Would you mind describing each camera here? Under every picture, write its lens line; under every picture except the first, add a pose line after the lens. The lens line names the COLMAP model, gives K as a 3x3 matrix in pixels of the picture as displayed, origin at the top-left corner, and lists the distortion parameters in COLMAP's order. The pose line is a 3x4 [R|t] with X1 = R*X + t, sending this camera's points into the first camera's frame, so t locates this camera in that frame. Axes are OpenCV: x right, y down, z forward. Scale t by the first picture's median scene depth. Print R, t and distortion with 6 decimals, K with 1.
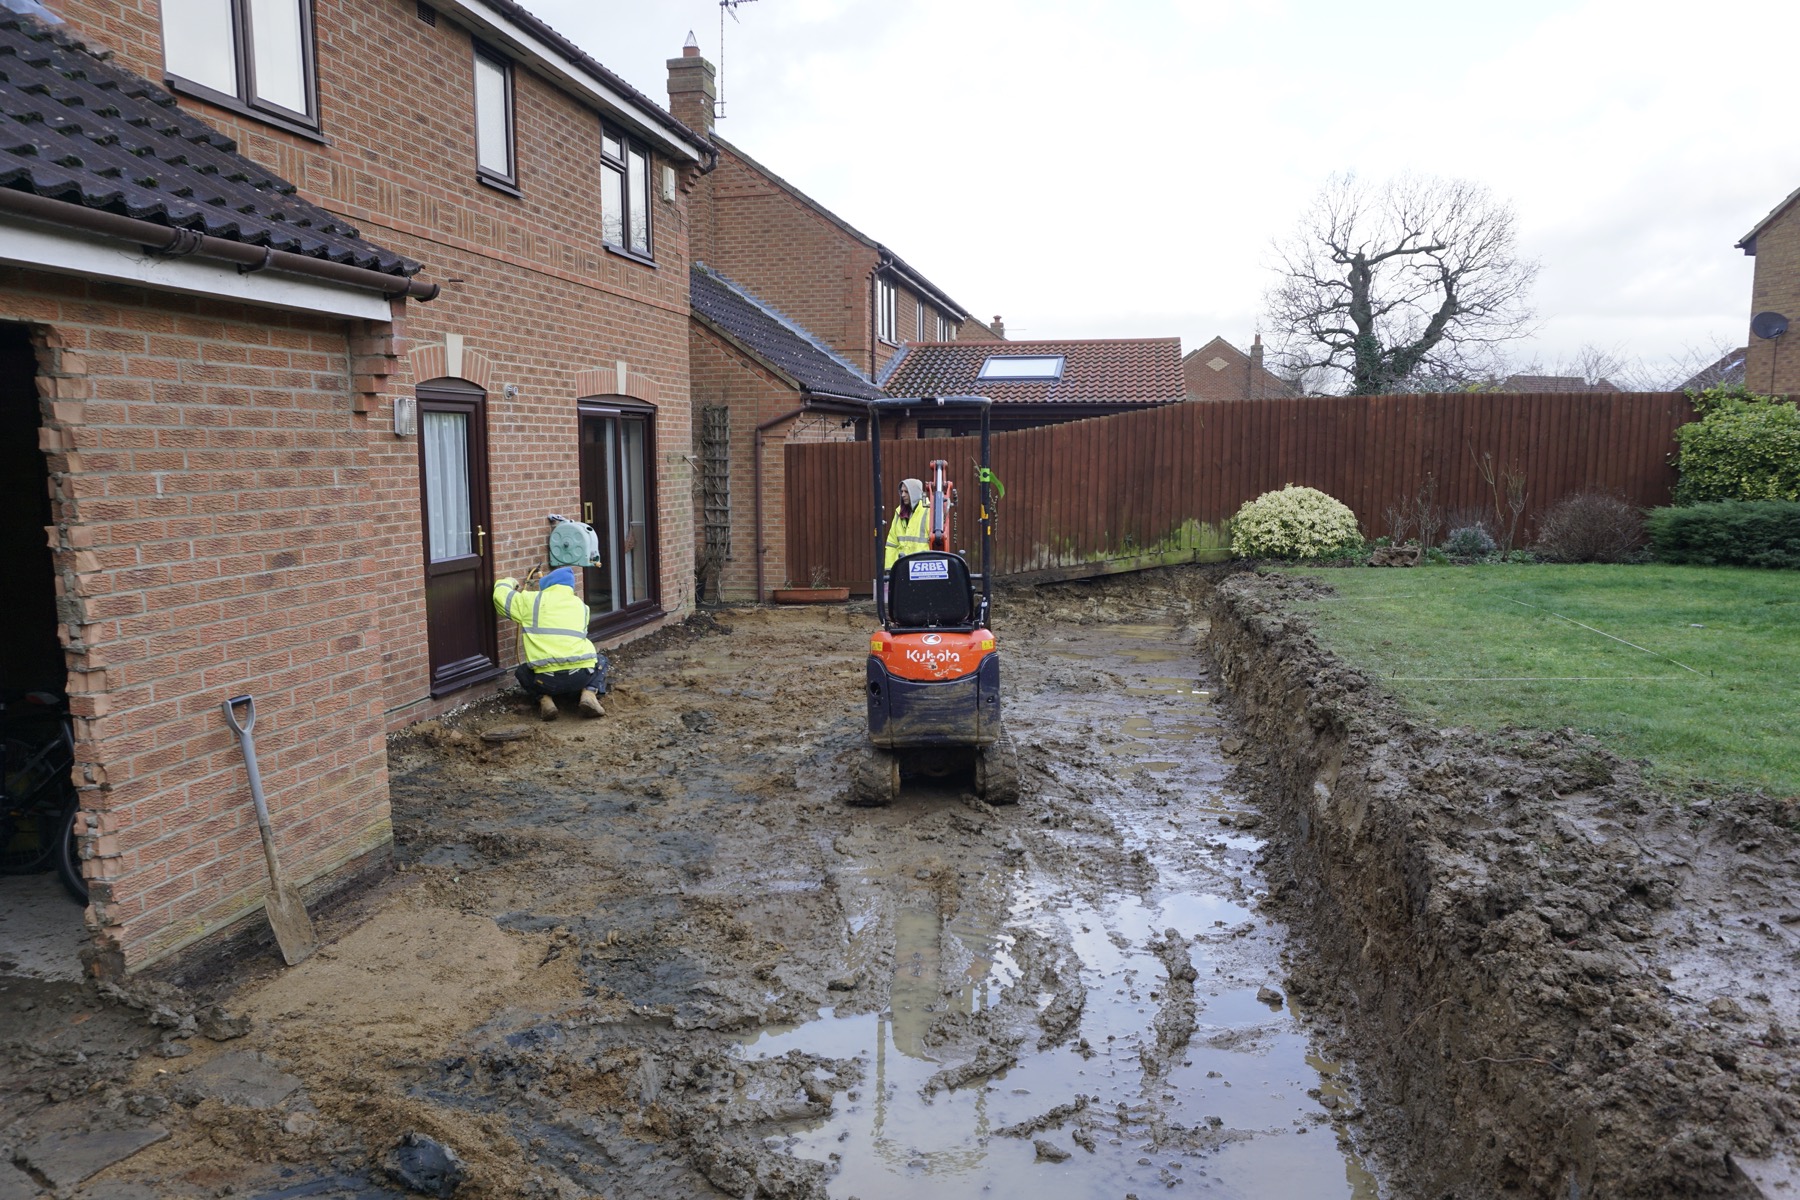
lens RADIAL K [[1203.8, 0, 900.0], [0, 1203.8, 600.0], [0, 0, 1]] dist [-0.053602, 0.030494]
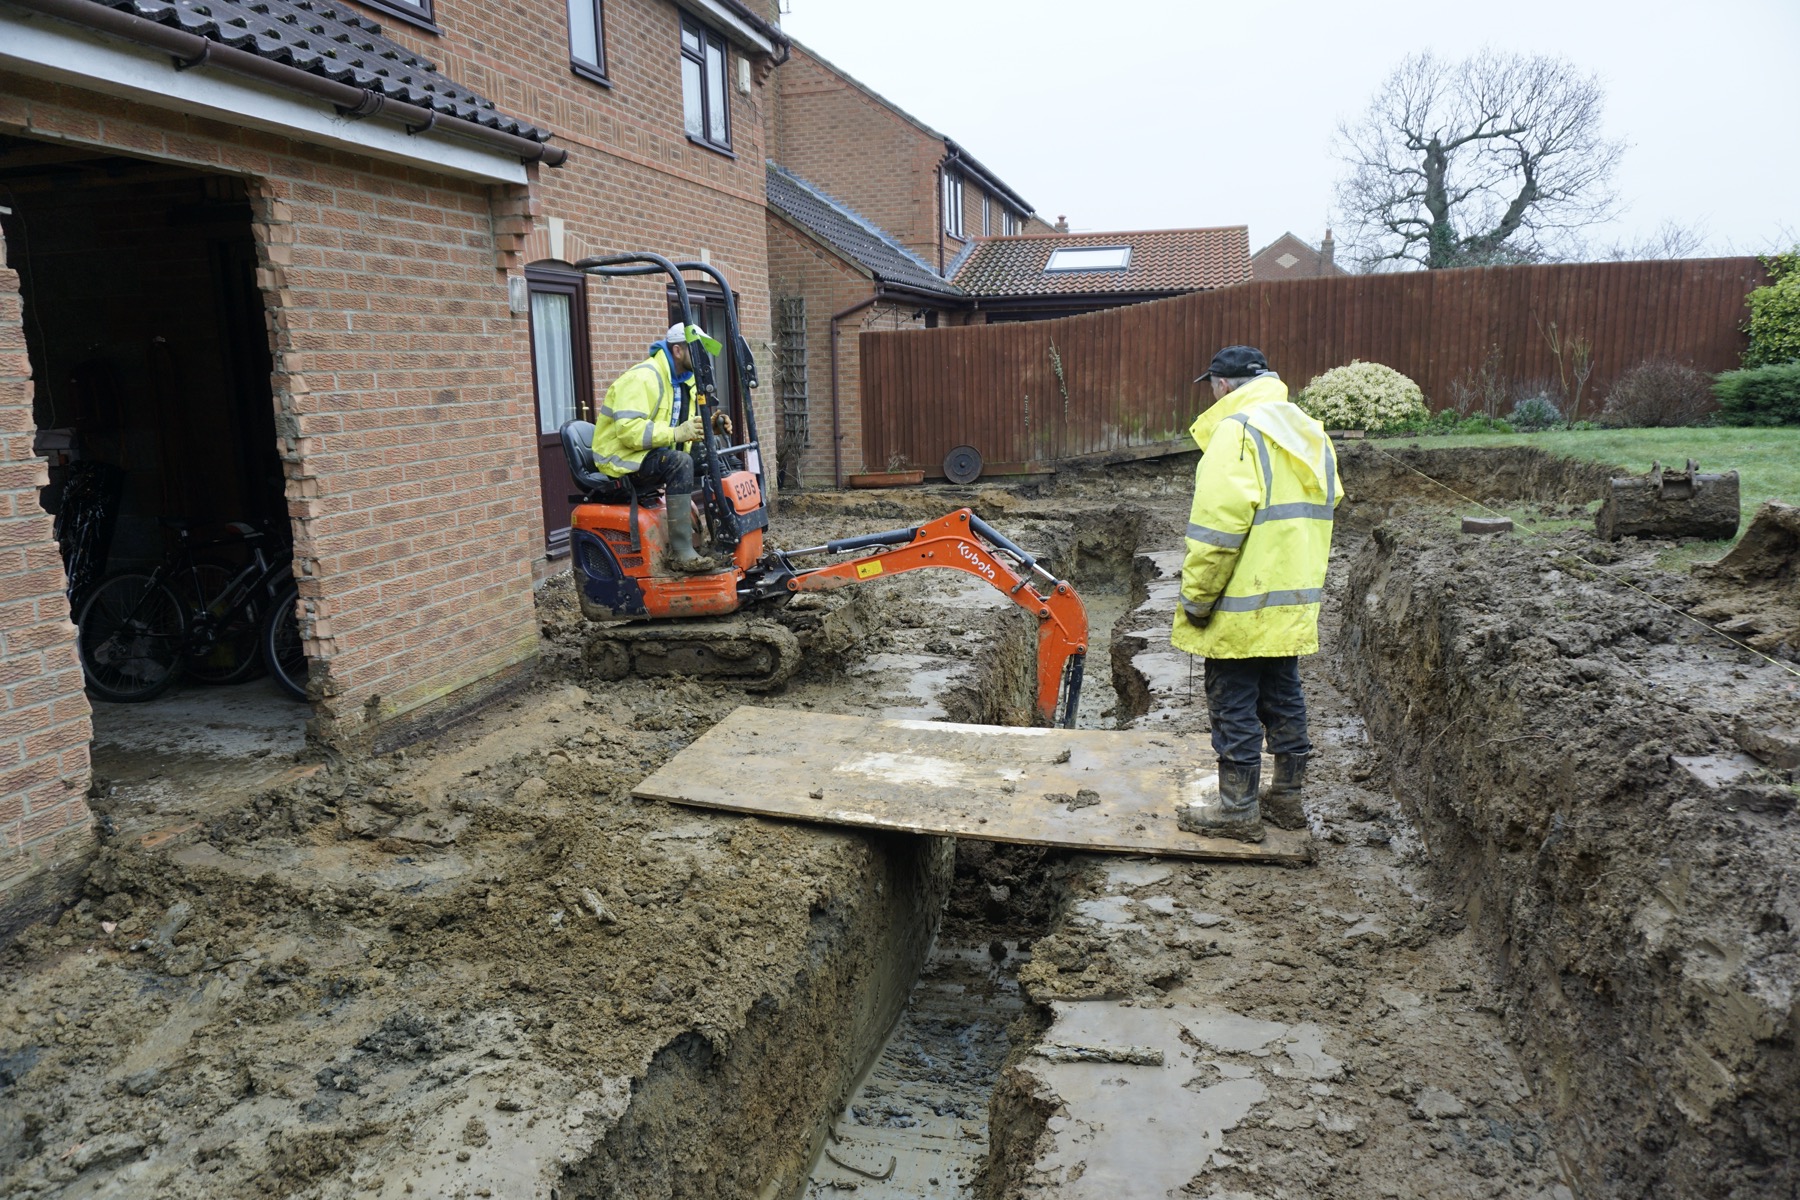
lens RADIAL K [[1207.3, 0, 911.4], [0, 1207.3, 590.4], [0, 0, 1]] dist [-0.048438, 0.035798]
pose [[0.998897, -0.013263, -0.045051, -0.009419], [0.016064, 0.997923, 0.062382, 0.033646], [0.044130, -0.063037, 0.997035, -0.052251]]
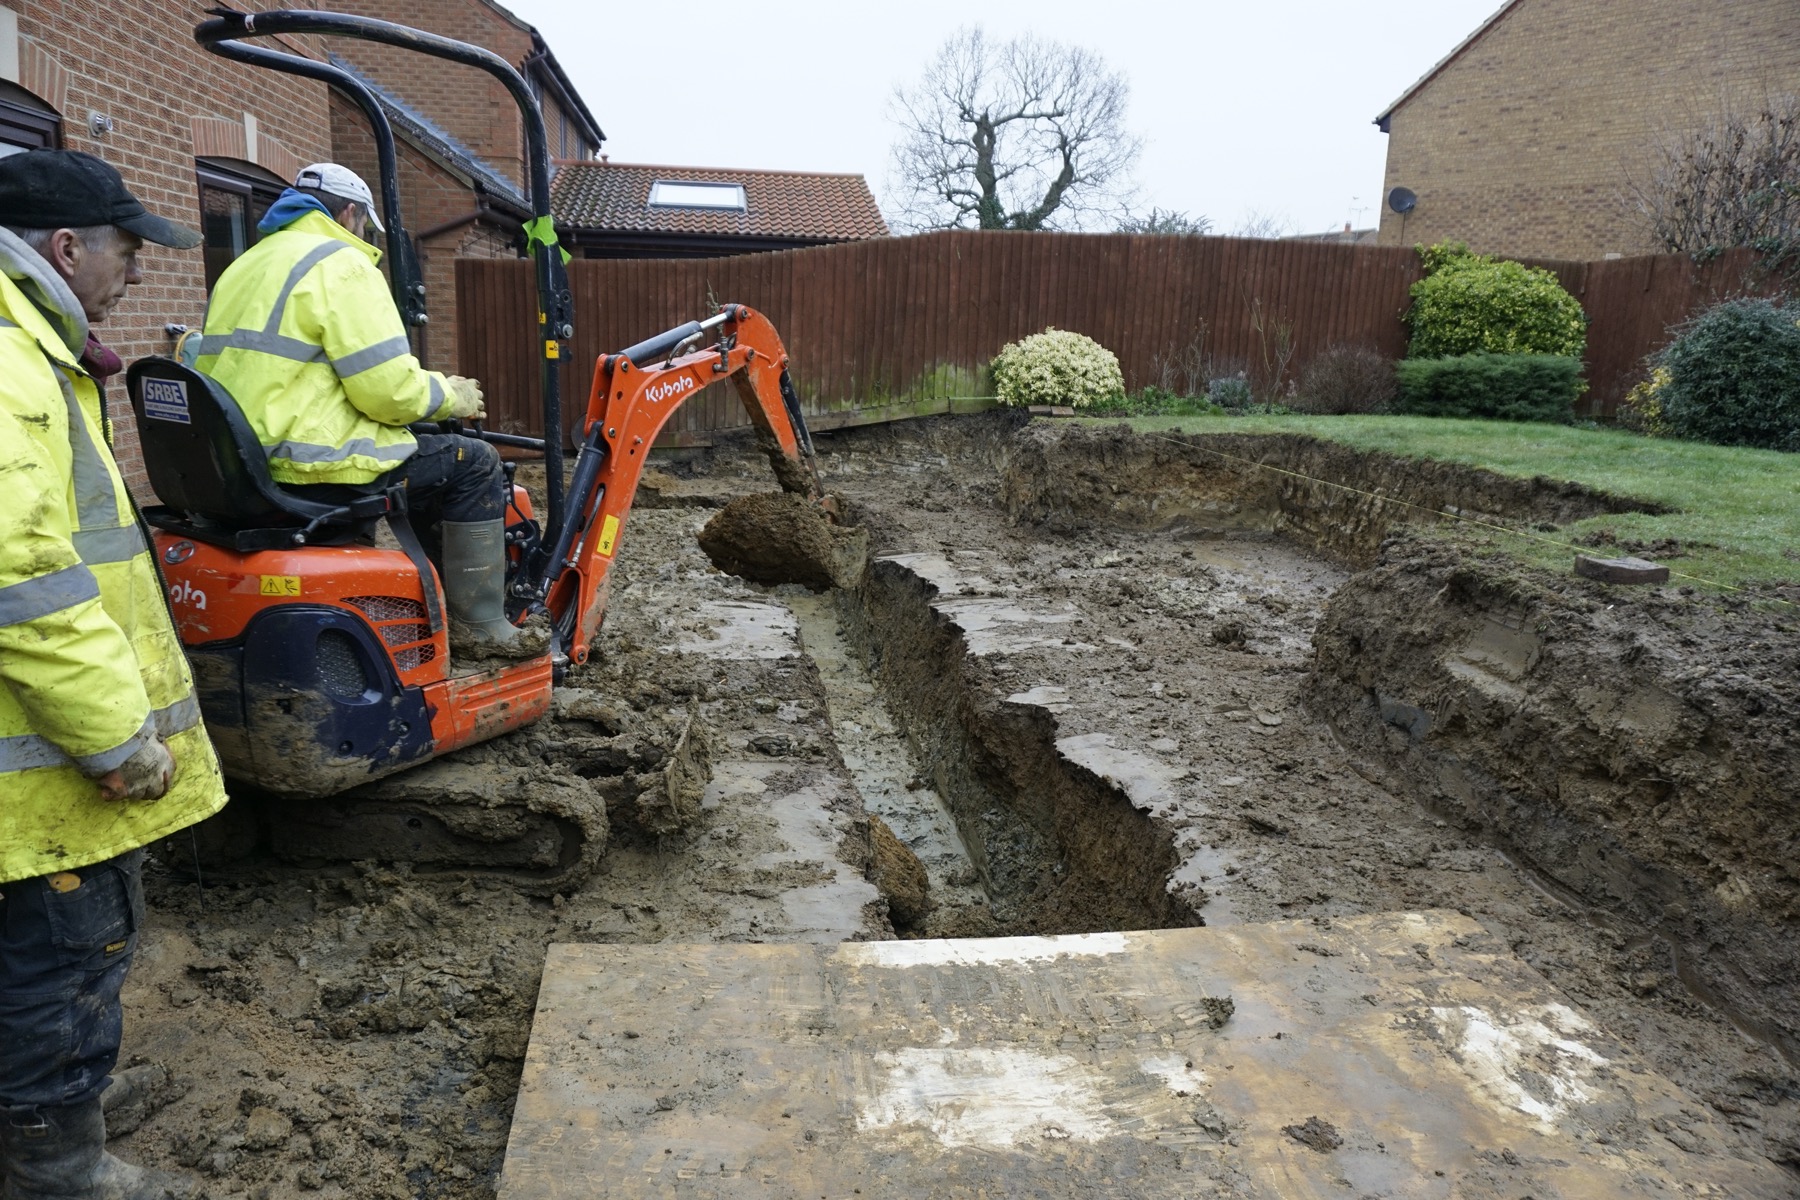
lens RADIAL K [[1207.3, 0, 911.4], [0, 1207.3, 590.4], [0, 0, 1]] dist [-0.048438, 0.035798]
pose [[0.939007, -0.040821, 0.341467, -0.112542], [0.006383, 0.994828, 0.101375, 0.011183], [-0.343839, -0.093012, 0.934411, 0.176639]]
